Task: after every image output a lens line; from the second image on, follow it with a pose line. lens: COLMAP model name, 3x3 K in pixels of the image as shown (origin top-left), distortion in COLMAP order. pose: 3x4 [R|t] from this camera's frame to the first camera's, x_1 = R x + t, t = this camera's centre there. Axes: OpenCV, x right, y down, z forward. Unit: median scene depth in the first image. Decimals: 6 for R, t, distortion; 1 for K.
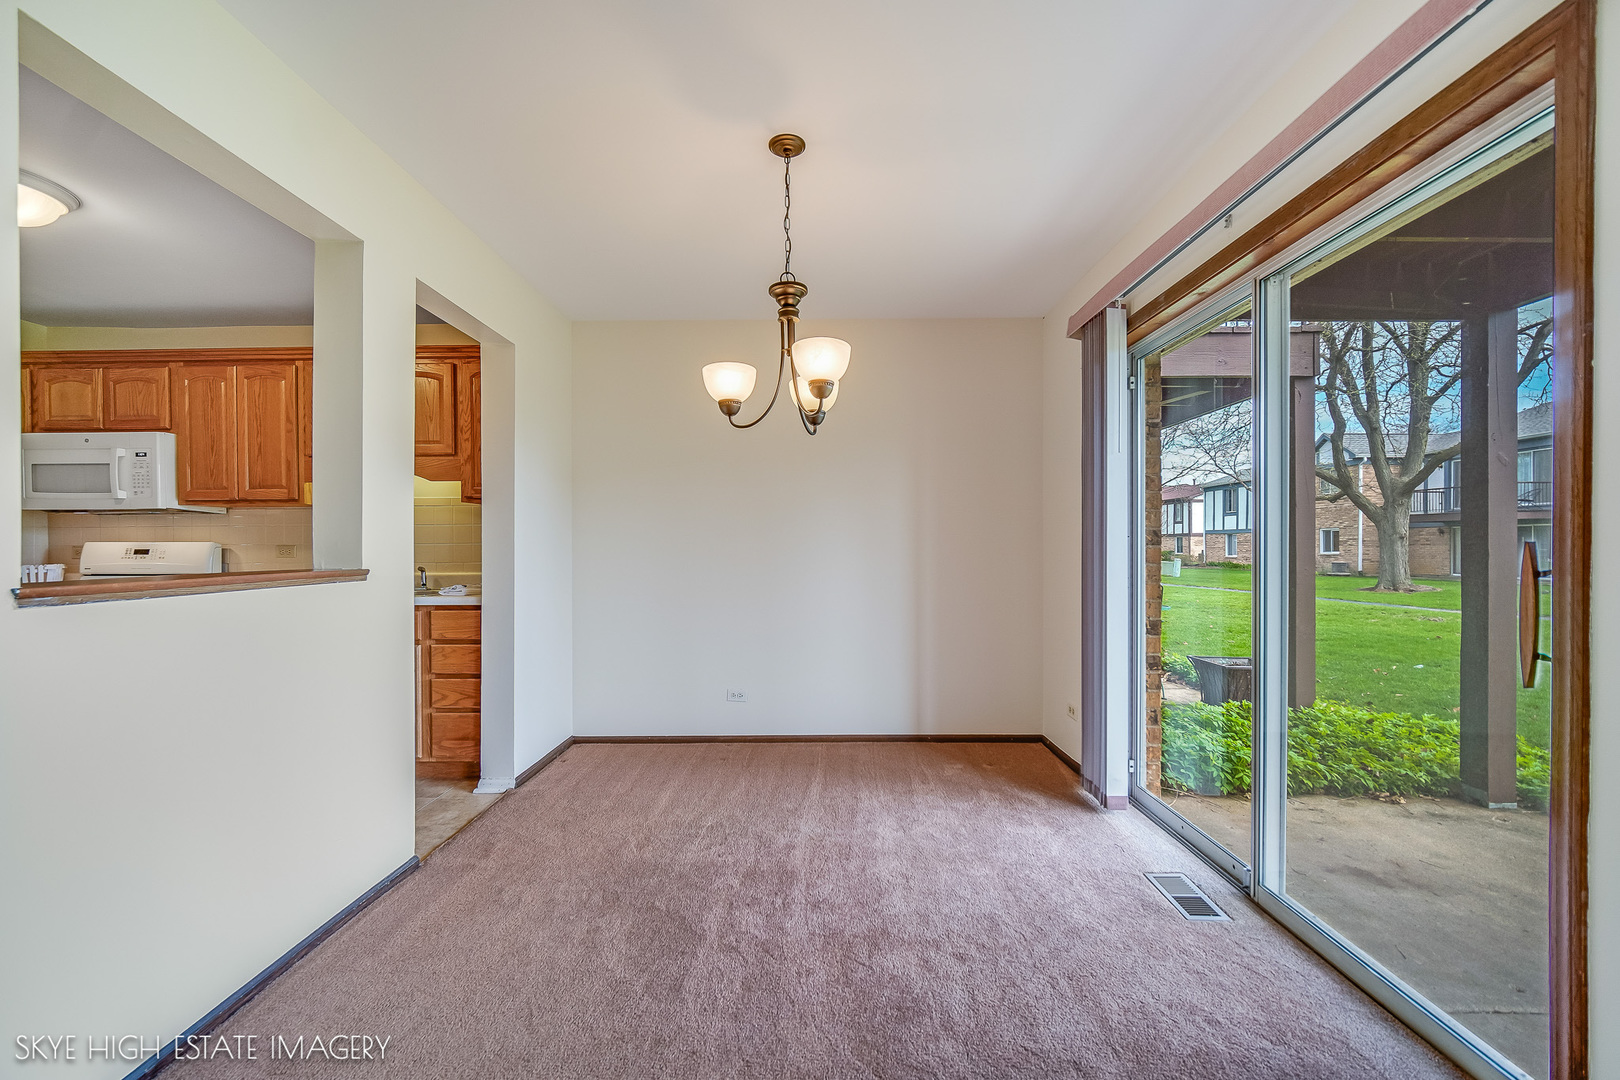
lens RADIAL K [[633.9, 0, 808.4], [0, 633.9, 545.4], [0, 0, 1]] dist [-0.001186, -0.000153]
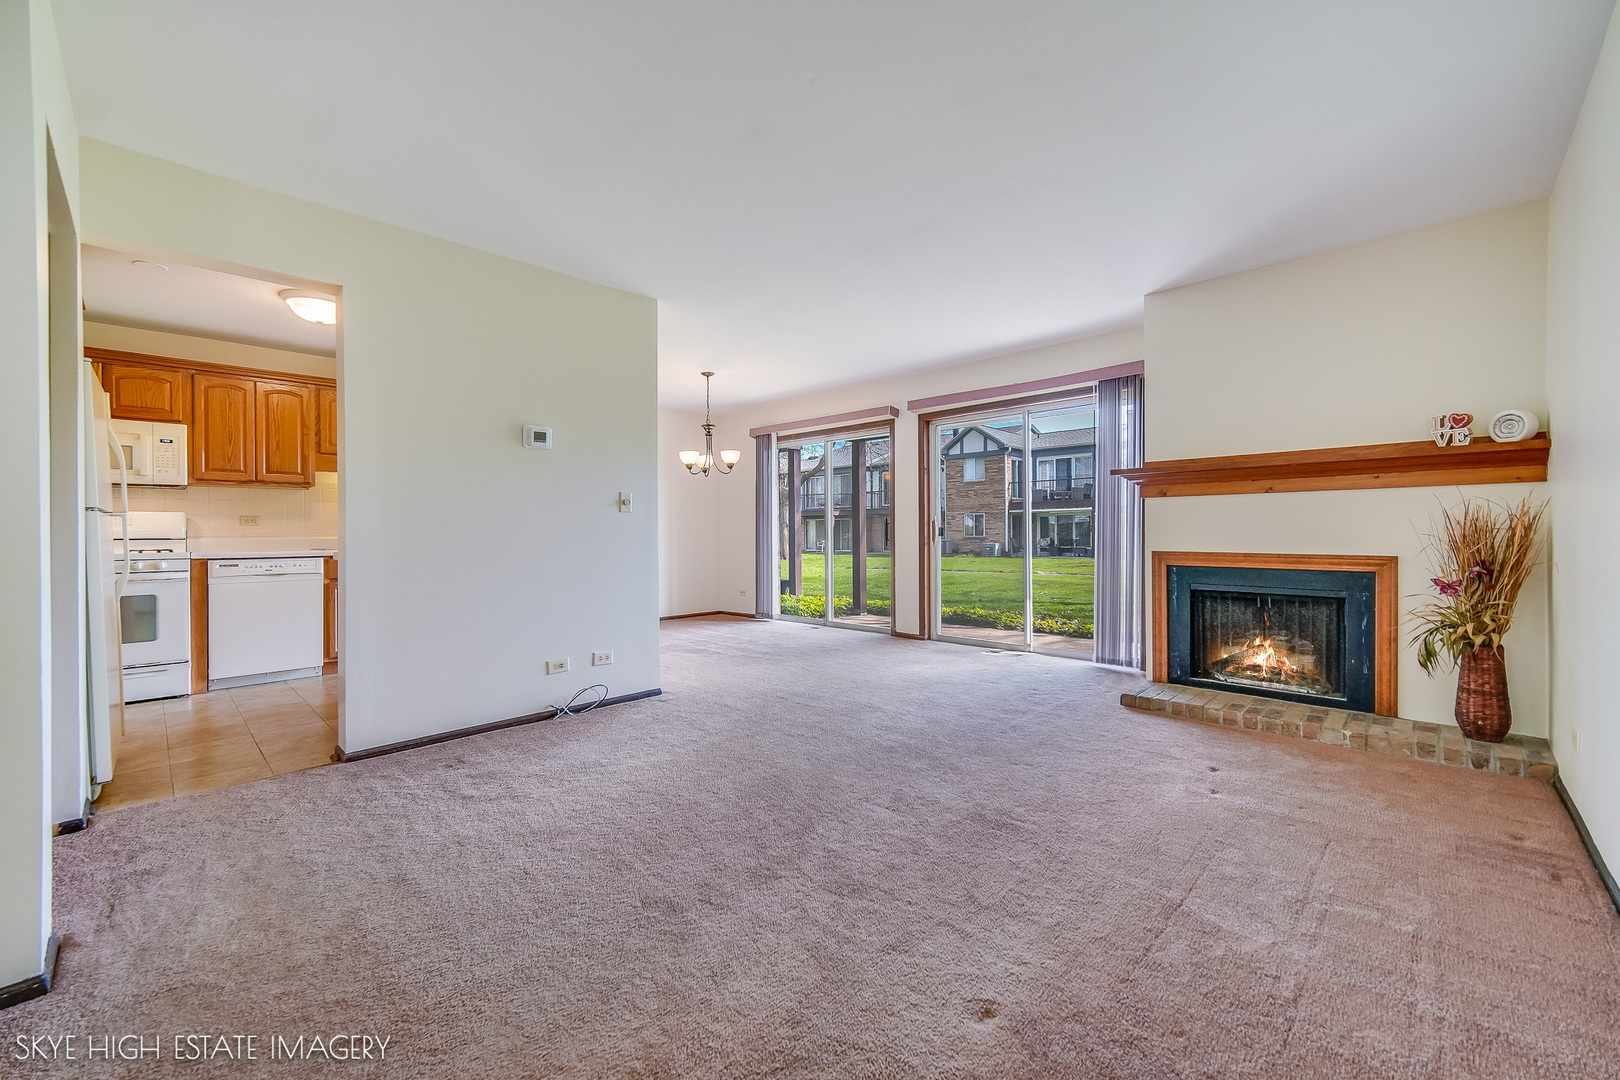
lens RADIAL K [[645.6, 0, 810.0], [0, 645.6, 540.0], [0, 0, 1]] dist [-0.000067, 0.000175]
pose [[0.692644, -0.008955, 0.721224, -1.281057], [0.003249, 0.999952, 0.009296, 0.050866], [-0.721272, -0.004096, 0.692639, -0.930592]]
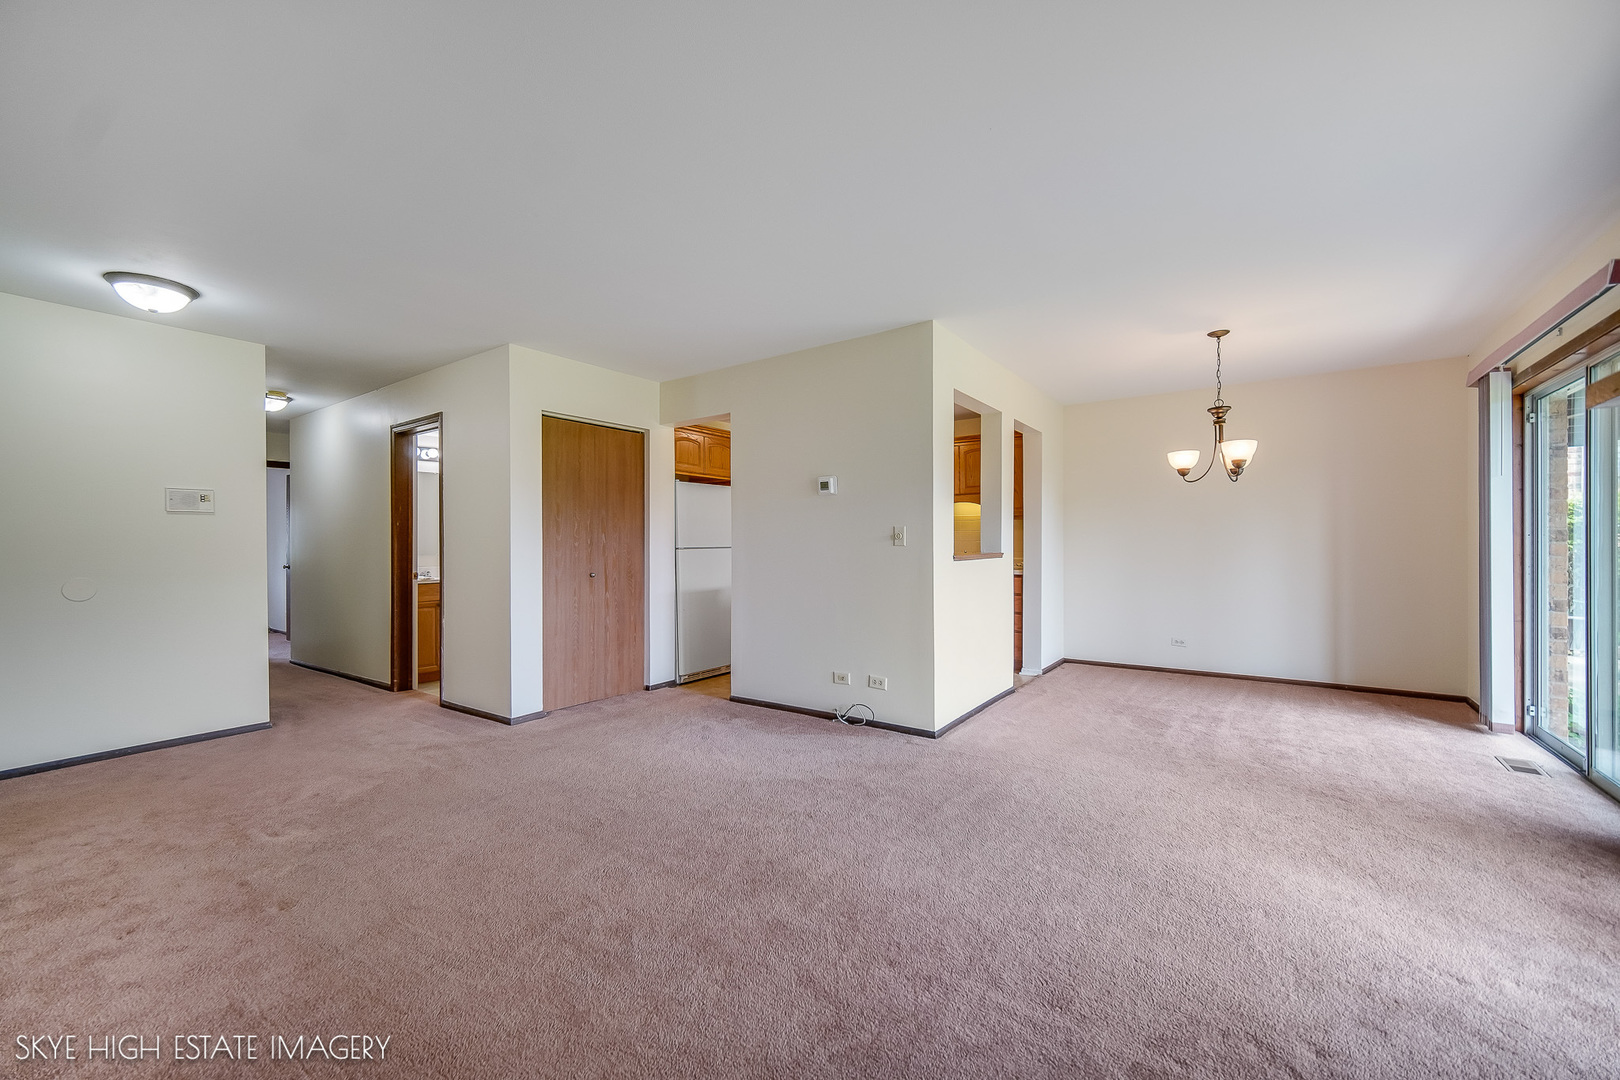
lens RADIAL K [[633.9, 0, 808.4], [0, 633.9, 545.4], [0, 0, 1]] dist [-0.001186, -0.000153]
pose [[0.819669, 0.001095, -0.572837, 0.034596], [0.003232, 0.999973, 0.006535, -0.005886], [0.572829, -0.007208, 0.819643, -0.934804]]
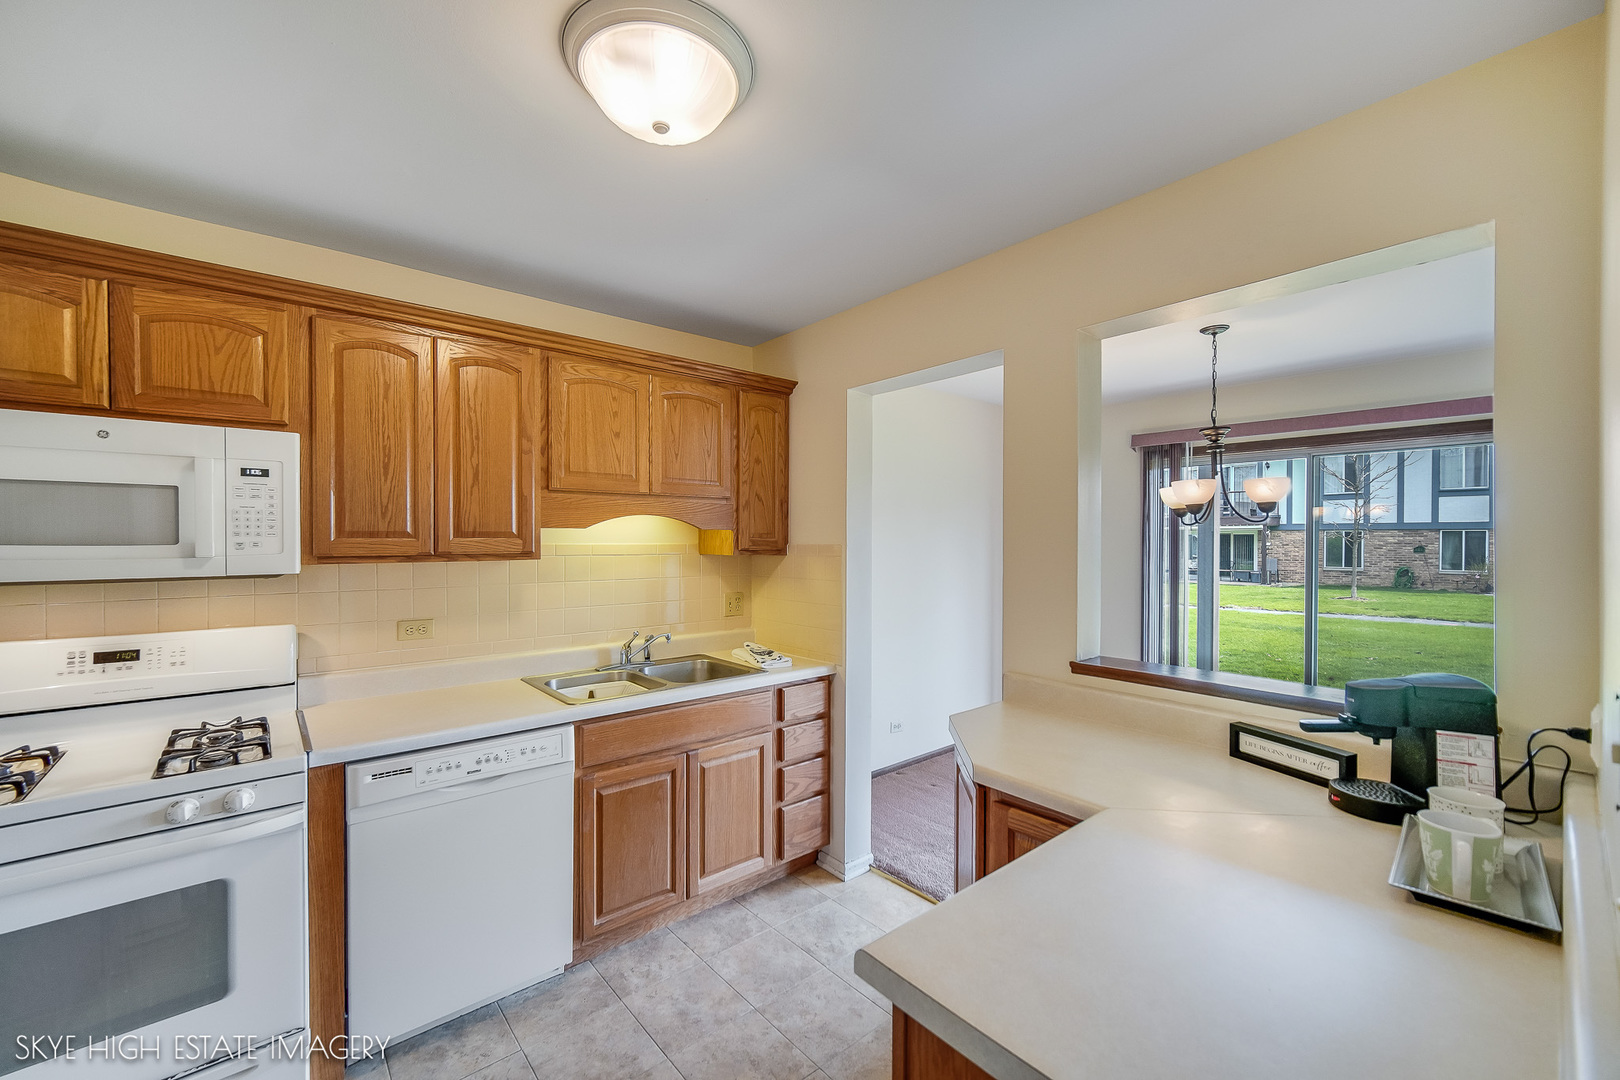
lens RADIAL K [[651.3, 0, 809.6], [0, 651.3, 555.1], [0, 0, 1]] dist [-0.007133, -0.000169]
pose [[0.758984, -0.009603, 0.651039, -1.234597], [-0.003615, 0.999814, 0.018961, -0.101765], [-0.651100, -0.016744, 0.758808, 0.343631]]
